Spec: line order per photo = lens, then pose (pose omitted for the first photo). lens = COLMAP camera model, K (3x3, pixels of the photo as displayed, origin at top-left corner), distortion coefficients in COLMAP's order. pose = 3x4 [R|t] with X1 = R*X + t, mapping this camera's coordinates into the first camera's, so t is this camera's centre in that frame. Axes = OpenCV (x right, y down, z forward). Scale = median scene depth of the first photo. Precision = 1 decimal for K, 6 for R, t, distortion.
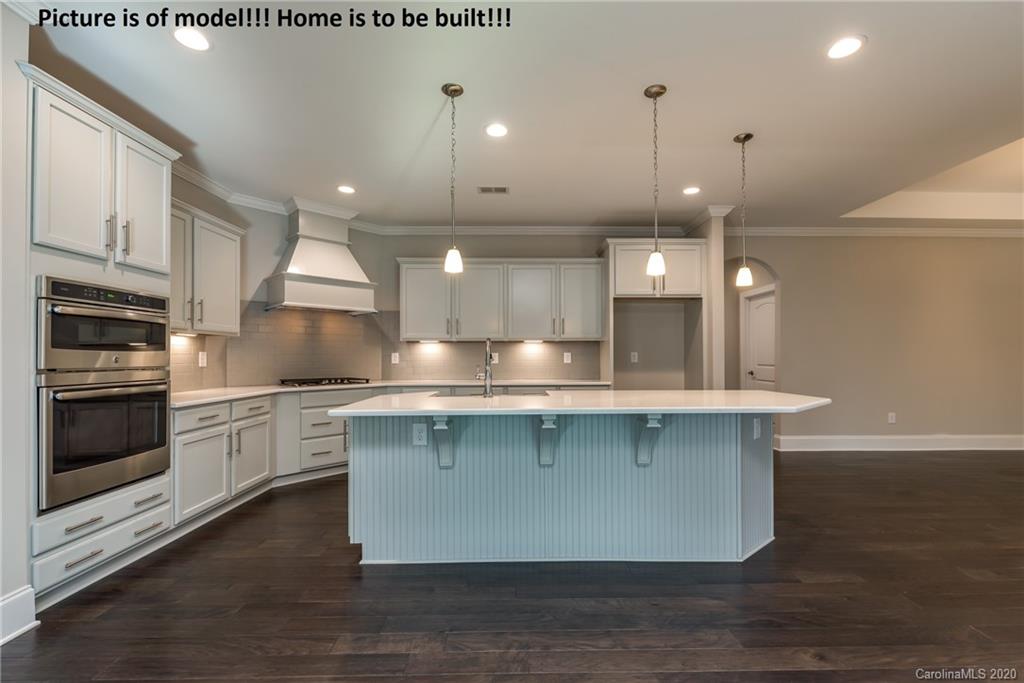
lens RADIAL K [[460.0, 0, 523.8], [0, 460.0, 352.0], [0, 0, 1]] dist [-0.000368, 0.000003]
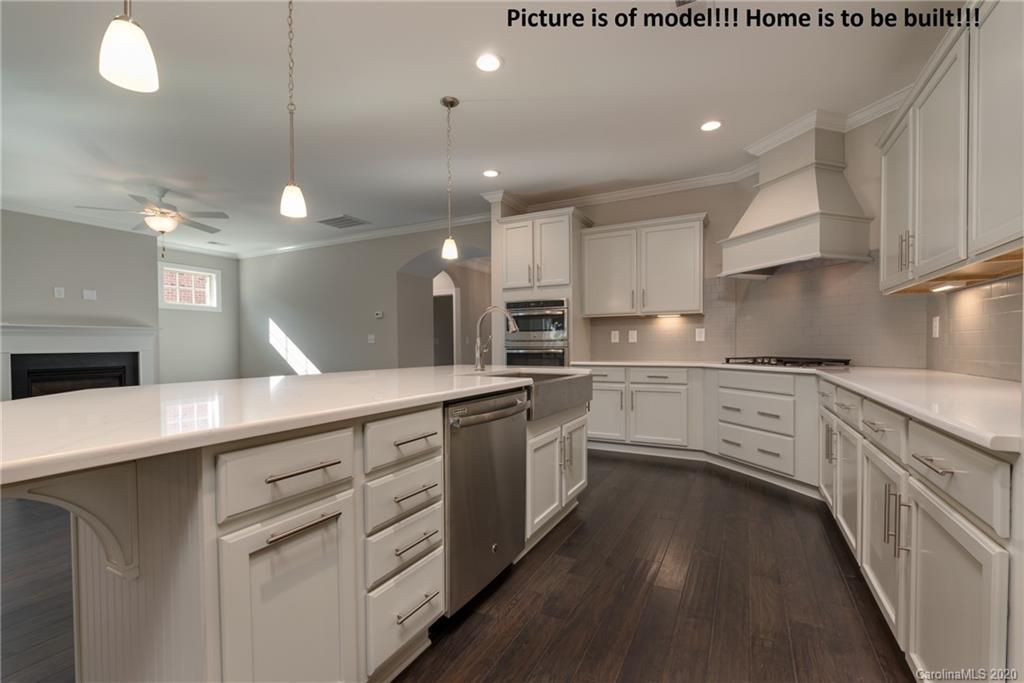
lens RADIAL K [[439.9, 0, 516.0], [0, 439.9, 347.1], [0, 0, 1]] dist [-0.001721, -0.000115]
pose [[-0.483643, 0.010481, -0.875203, 0.613461], [0.016397, 0.999861, 0.002913, 0.043921], [0.875112, -0.012942, -0.483748, 1.375583]]
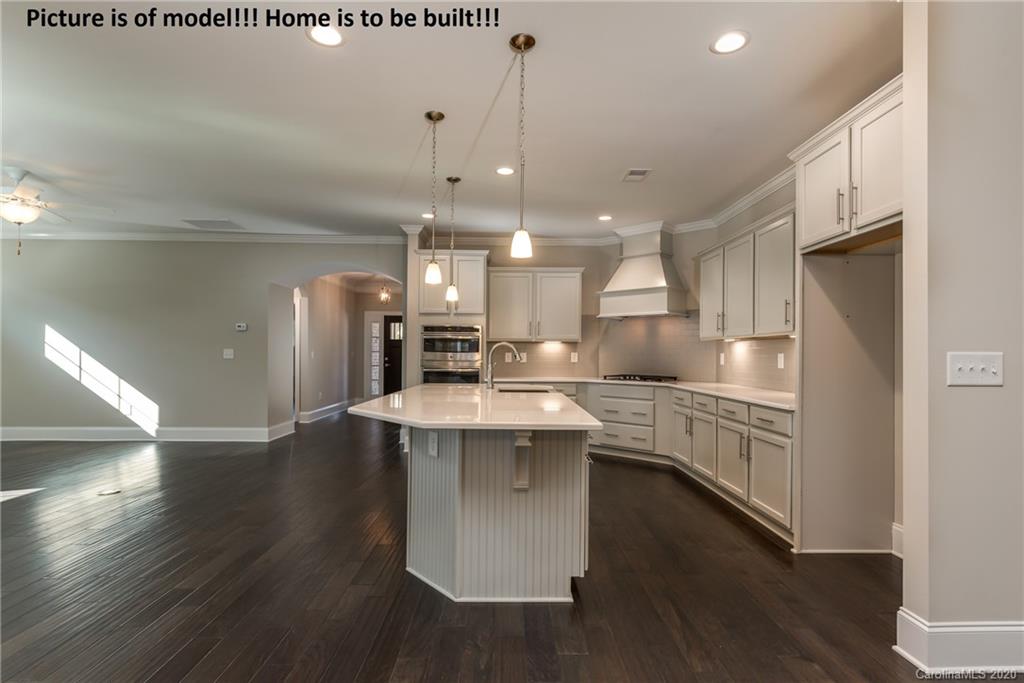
lens RADIAL K [[505.1, 0, 512.0], [0, 505.1, 341.5], [0, 0, 1]] dist [0.000207, 0.000034]
pose [[-0.018636, -0.021032, -0.999605, 1.207865], [0.003681, 0.999771, -0.021104, -0.002643], [0.999820, -0.004072, -0.018555, 1.001897]]
